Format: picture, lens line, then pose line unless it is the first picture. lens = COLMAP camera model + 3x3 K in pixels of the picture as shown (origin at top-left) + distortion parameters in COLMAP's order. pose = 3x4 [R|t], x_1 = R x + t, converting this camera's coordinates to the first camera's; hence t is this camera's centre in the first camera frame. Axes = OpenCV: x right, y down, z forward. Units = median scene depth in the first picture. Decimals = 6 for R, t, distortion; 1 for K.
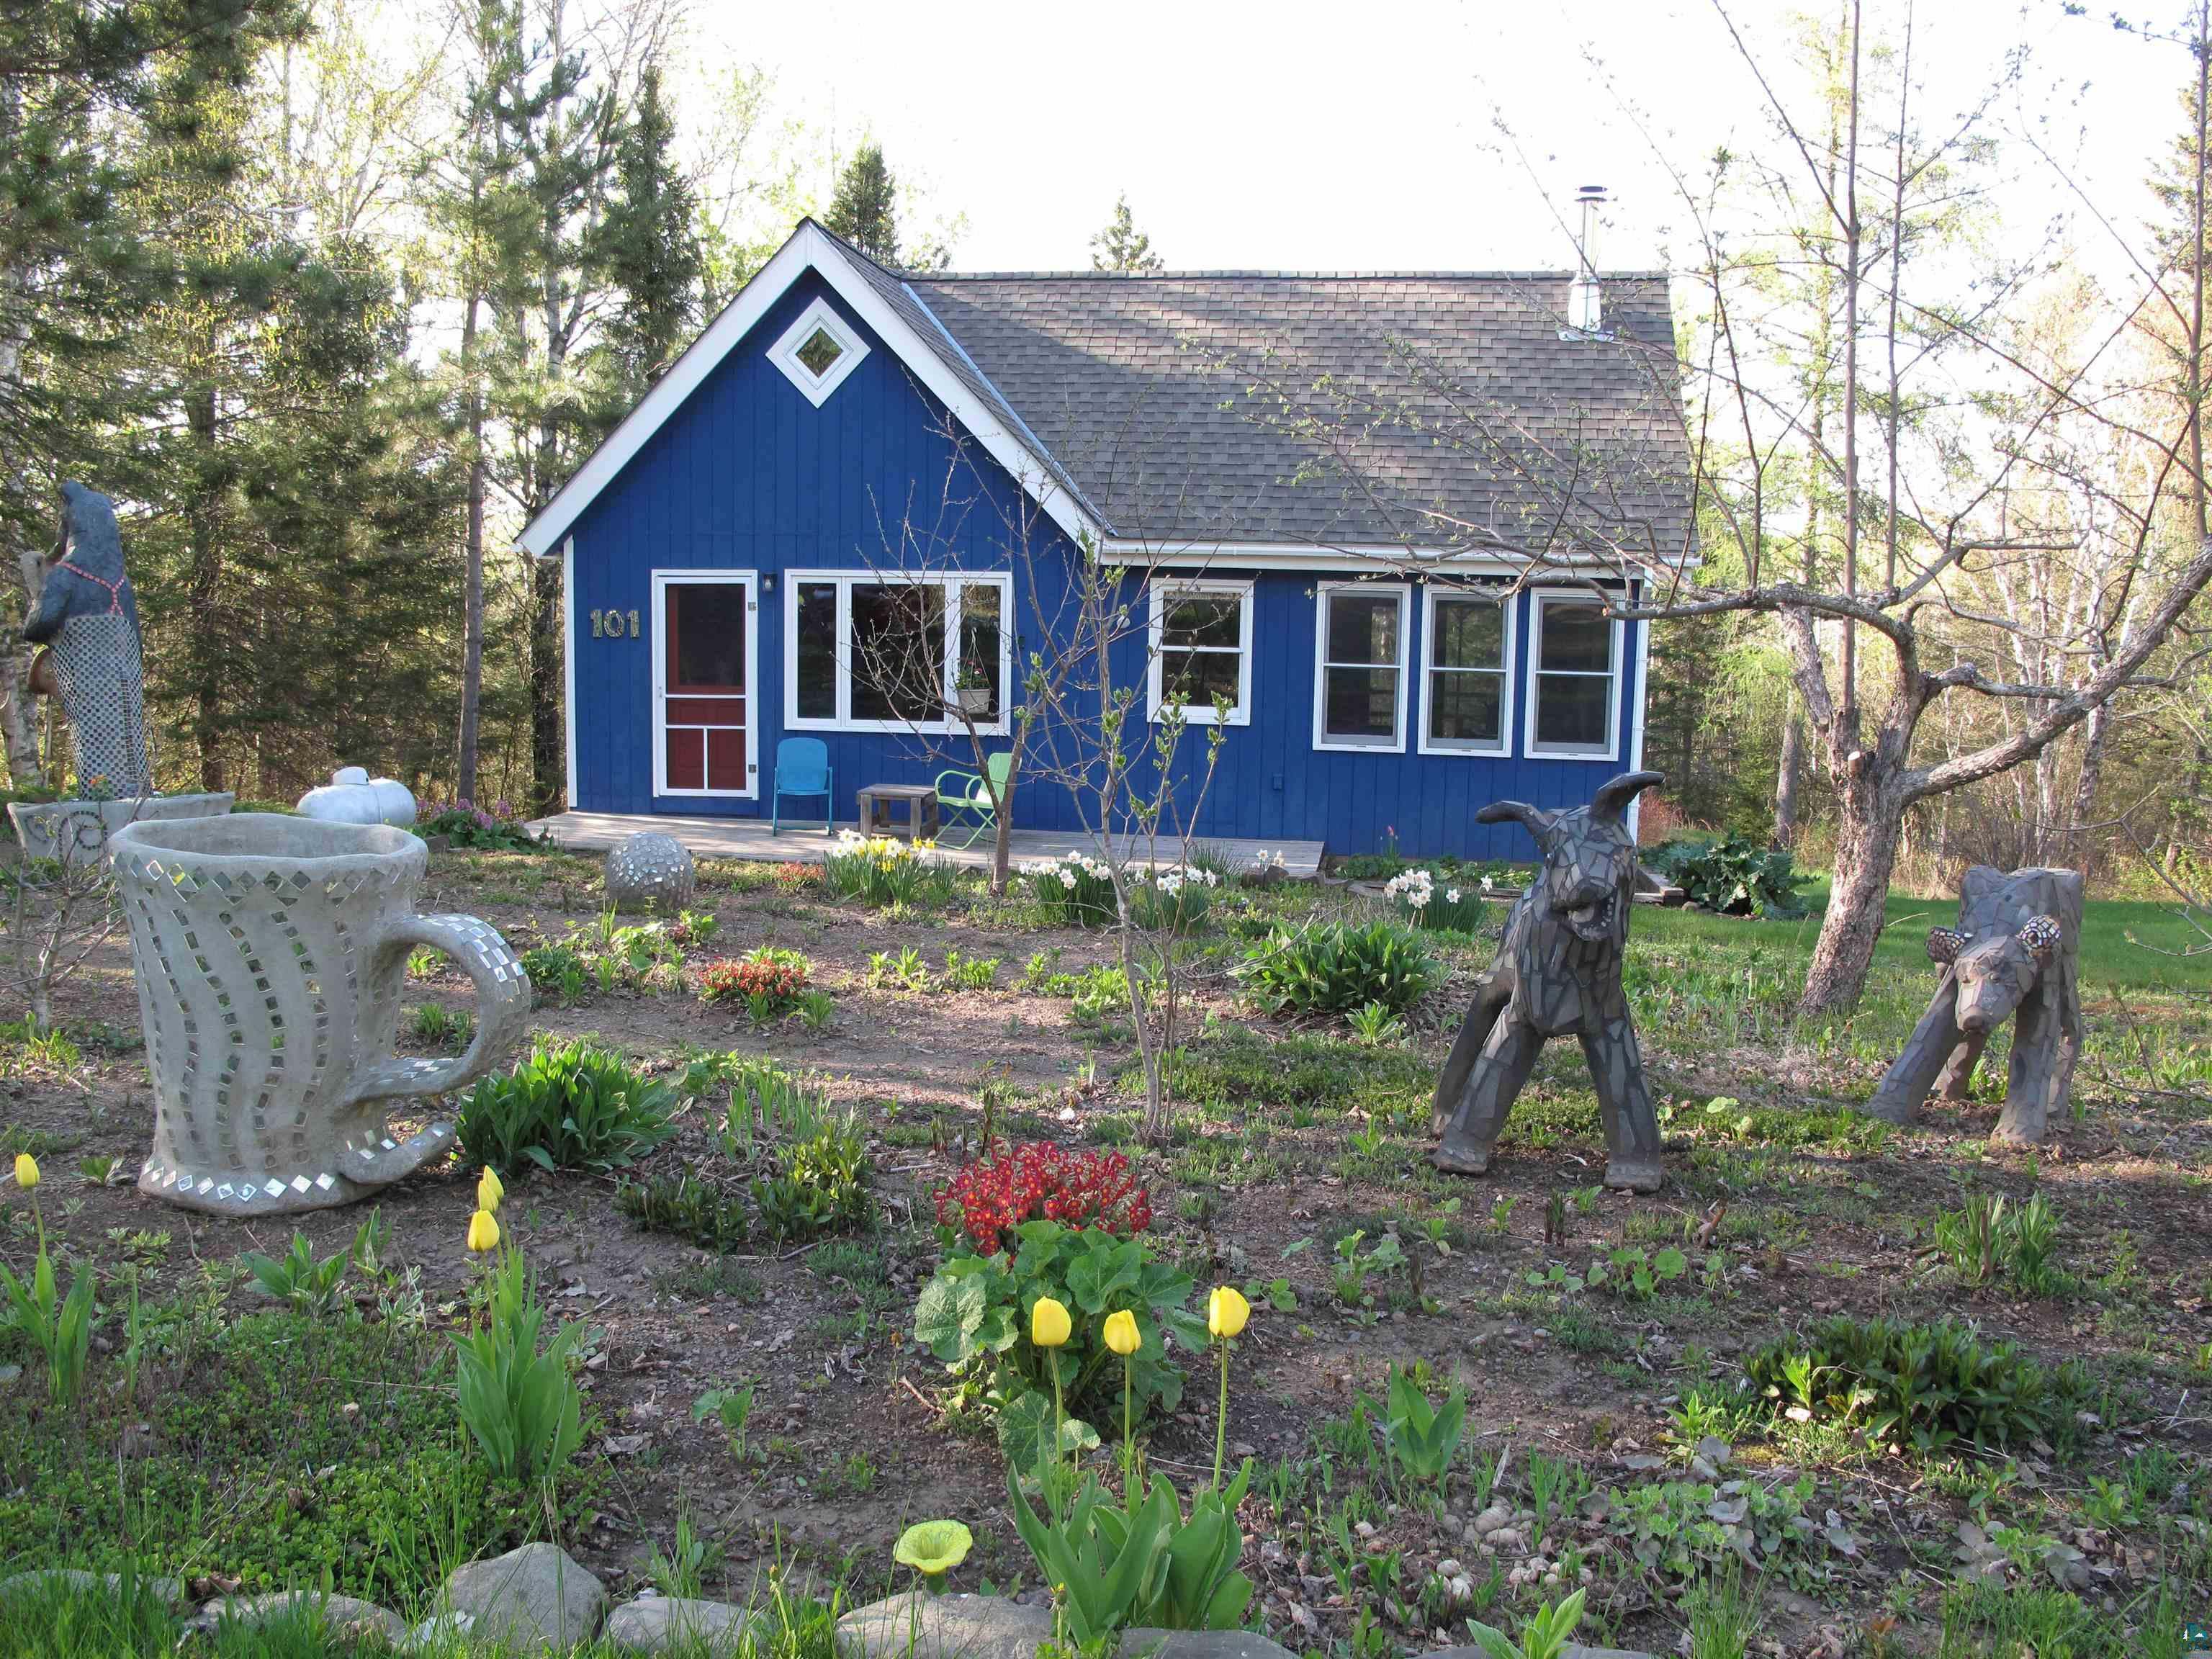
lens RADIAL K [[1870.0, 0, 1111.5], [0, 1870.0, 835.7], [0, 0, 1]] dist [-0.137575, 0.099402]
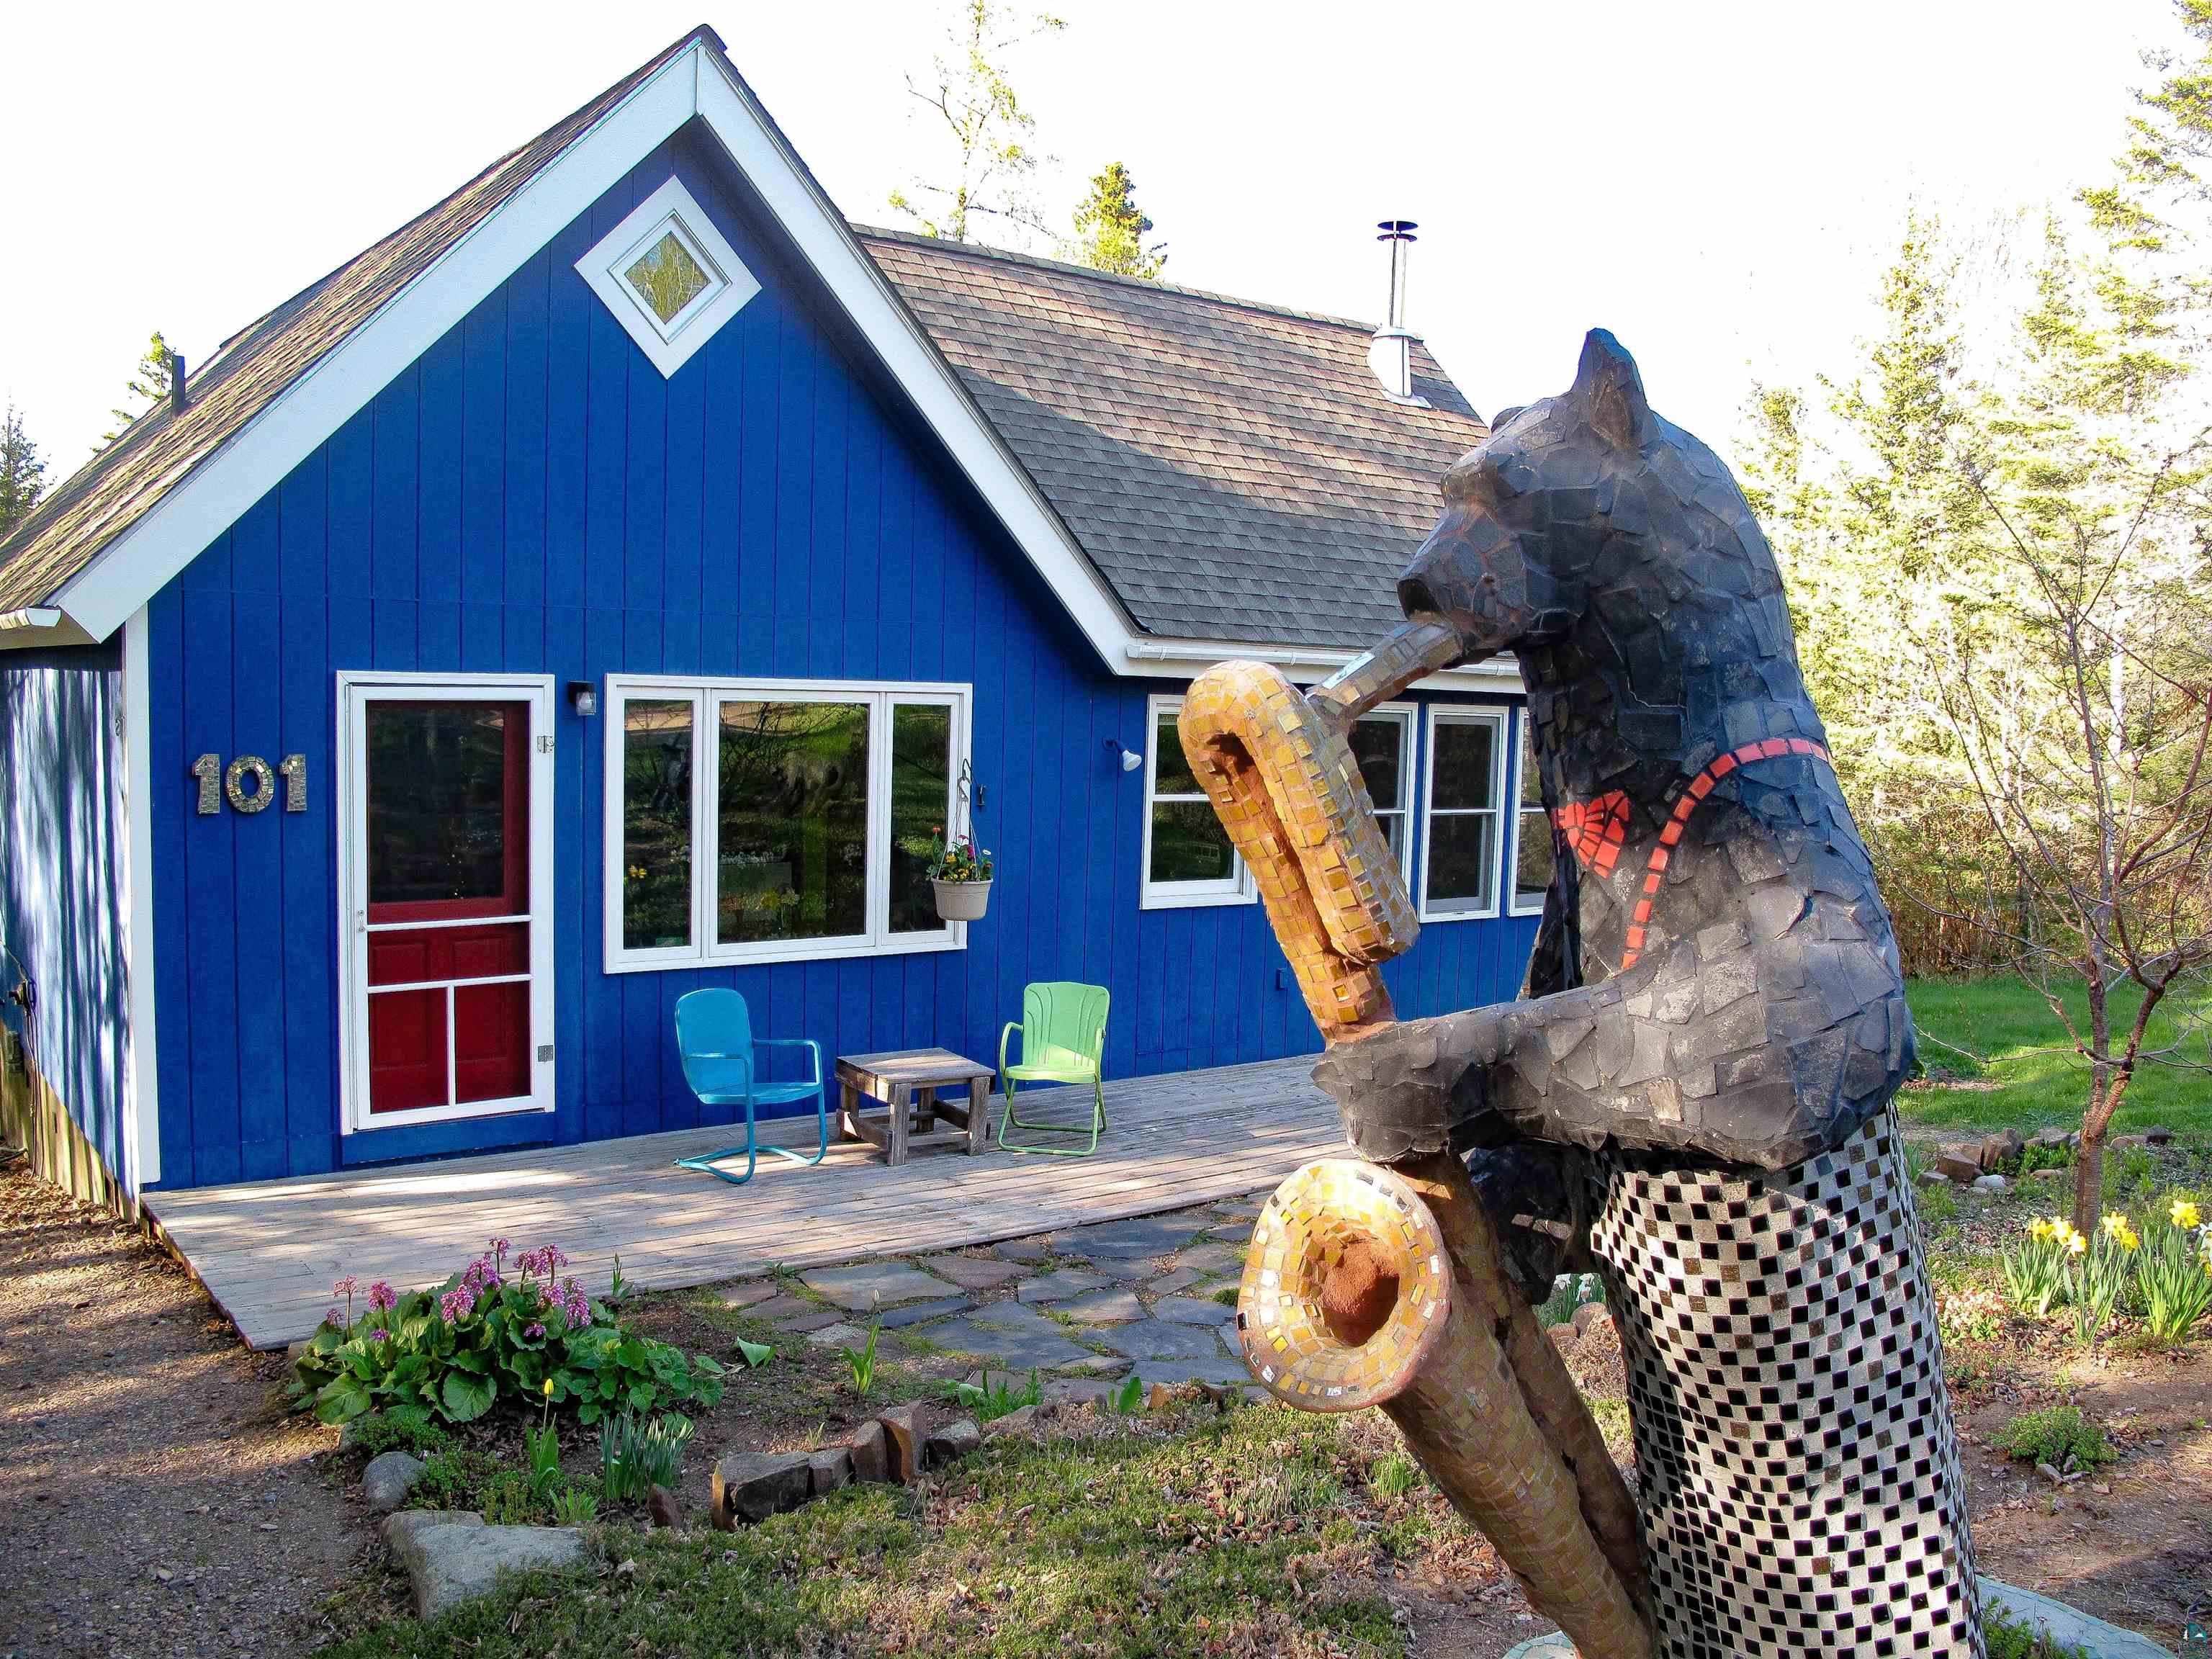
lens RADIAL K [[1870.0, 0, 1112.4], [0, 1870.0, 845.1], [0, 0, 1]] dist [-0.137575, 0.099402]
pose [[0.700519, -0.055858, 0.711444, -0.453658], [0.076833, 0.997041, 0.002628, -0.084873], [-0.709485, 0.052821, 0.702738, 0.527086]]
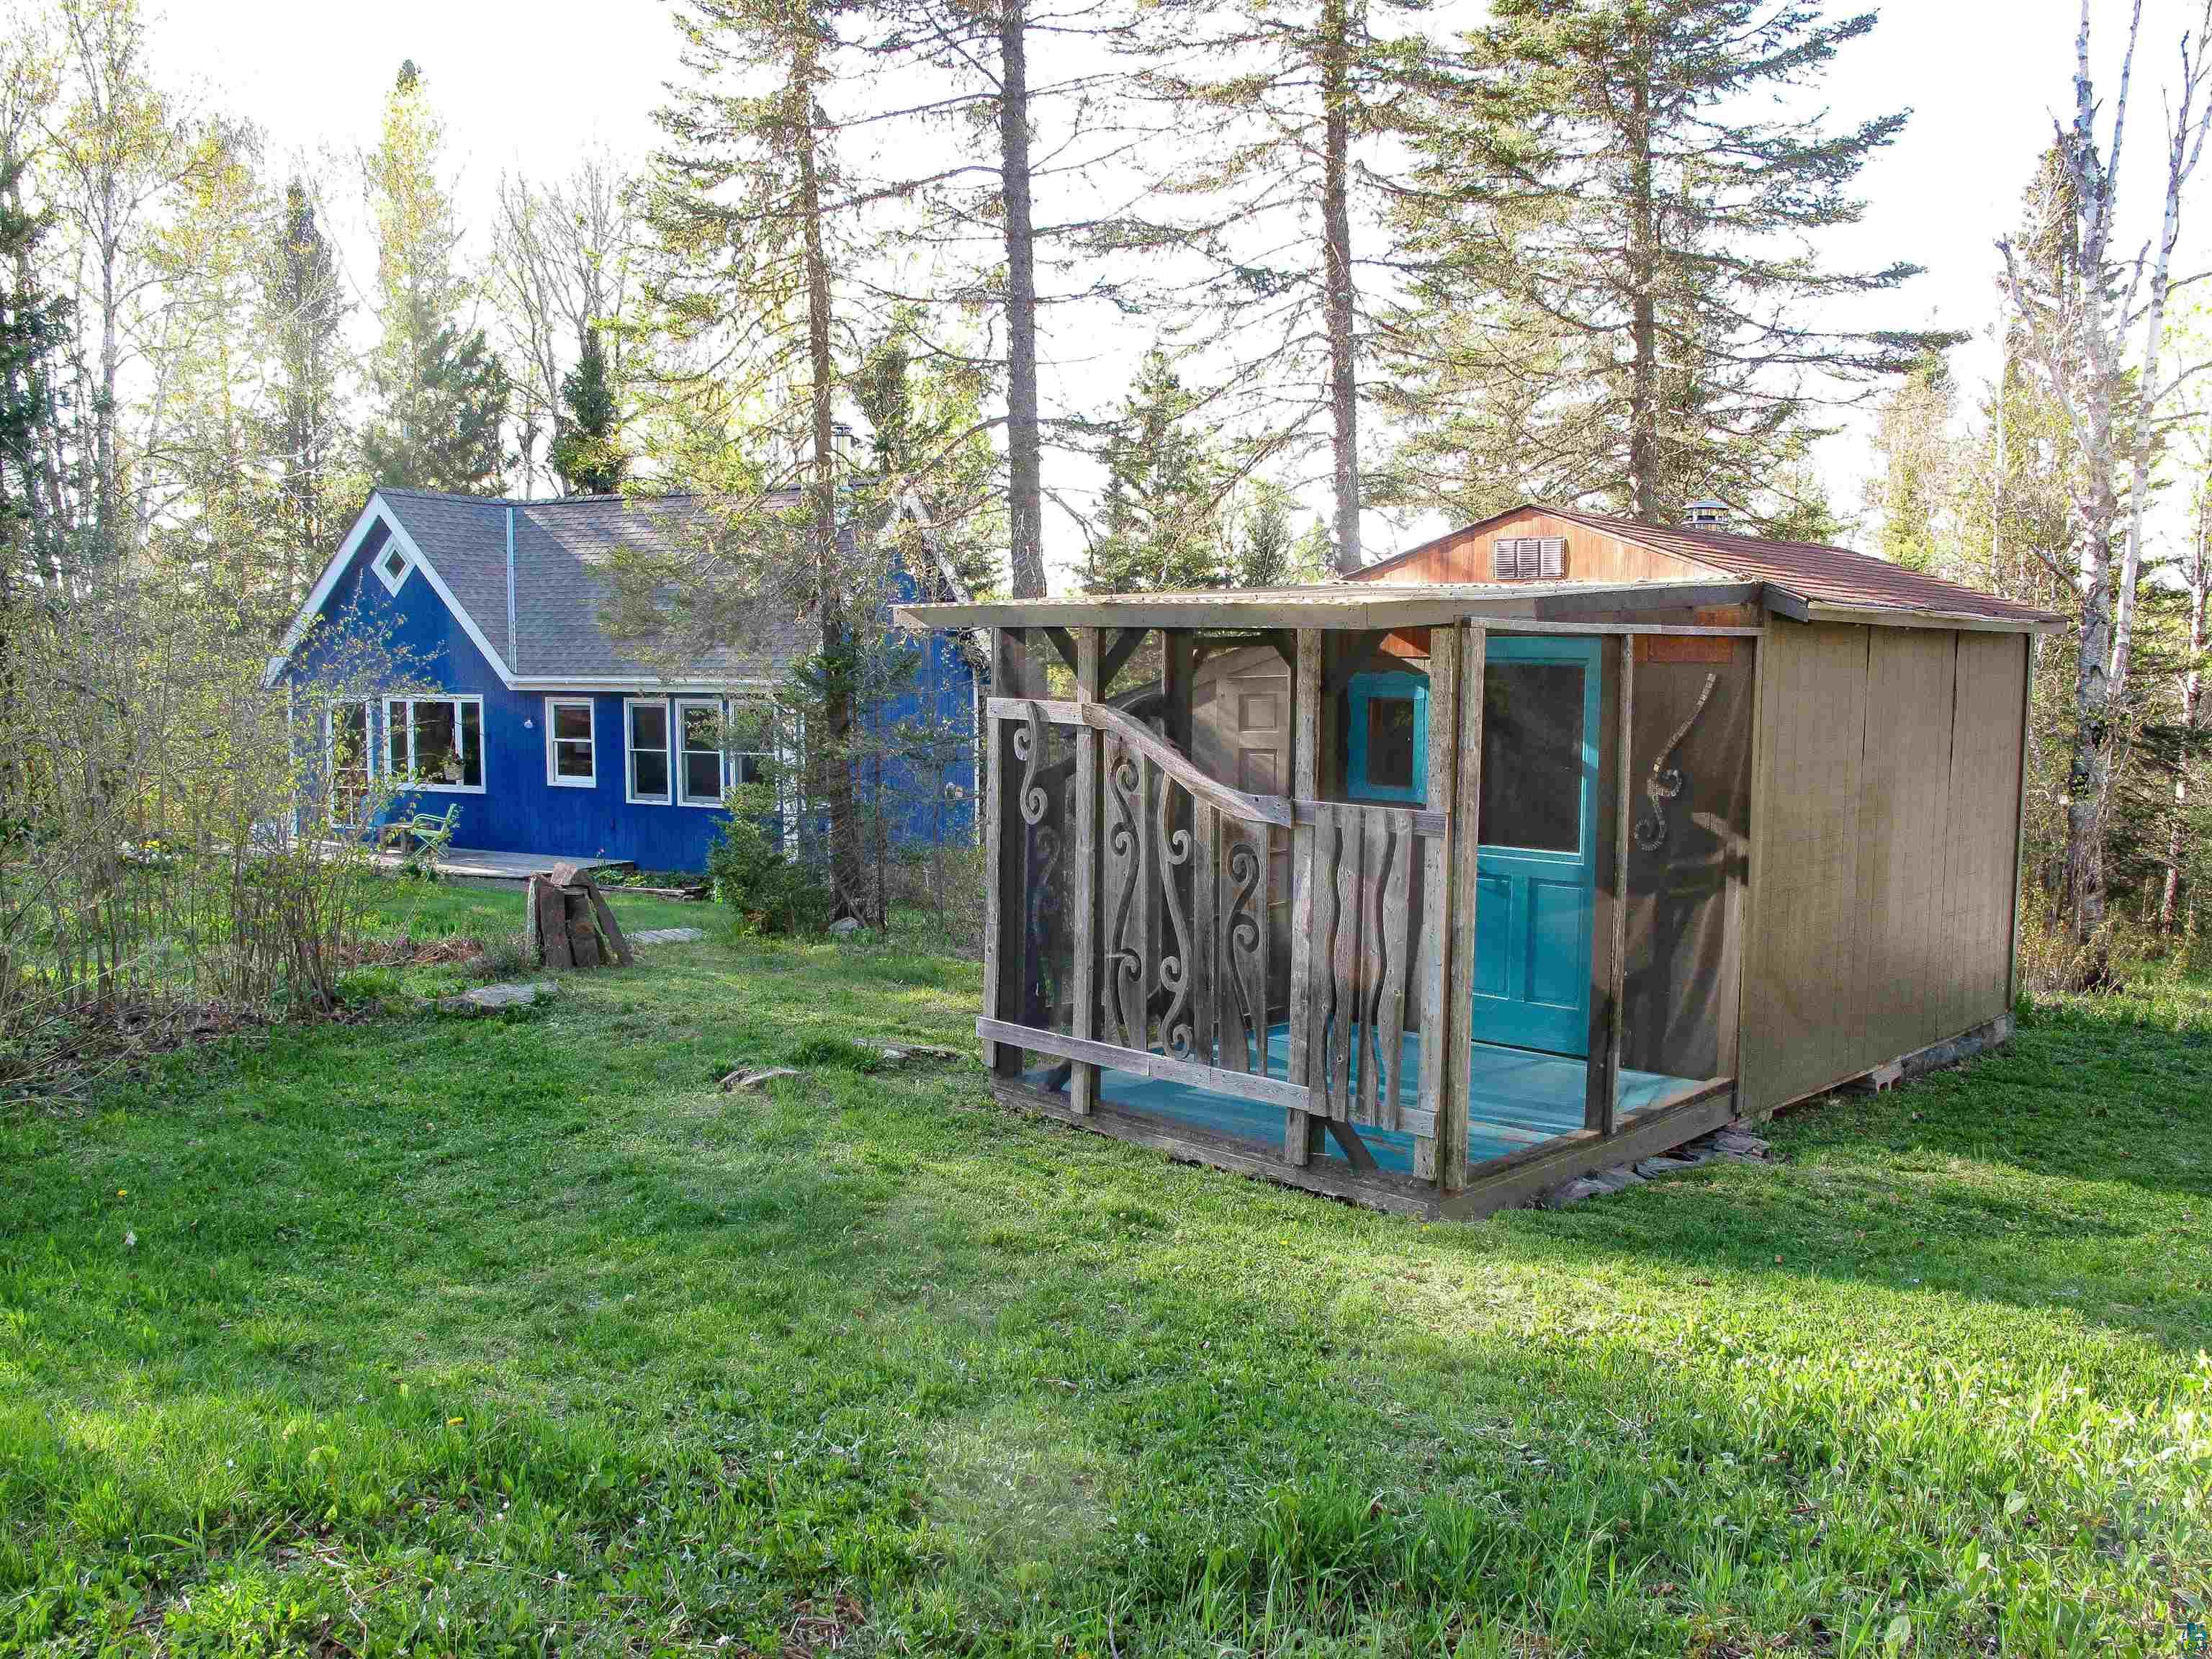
lens RADIAL K [[1870.0, 0, 1107.5], [0, 1870.0, 832.7], [0, 0, 1]] dist [-0.137575, 0.099402]
pose [[0.950345, 0.011768, -0.310975, 0.961482], [-0.021704, 0.999358, -0.028508, 0.014780], [0.310440, 0.033842, 0.949990, -0.364324]]
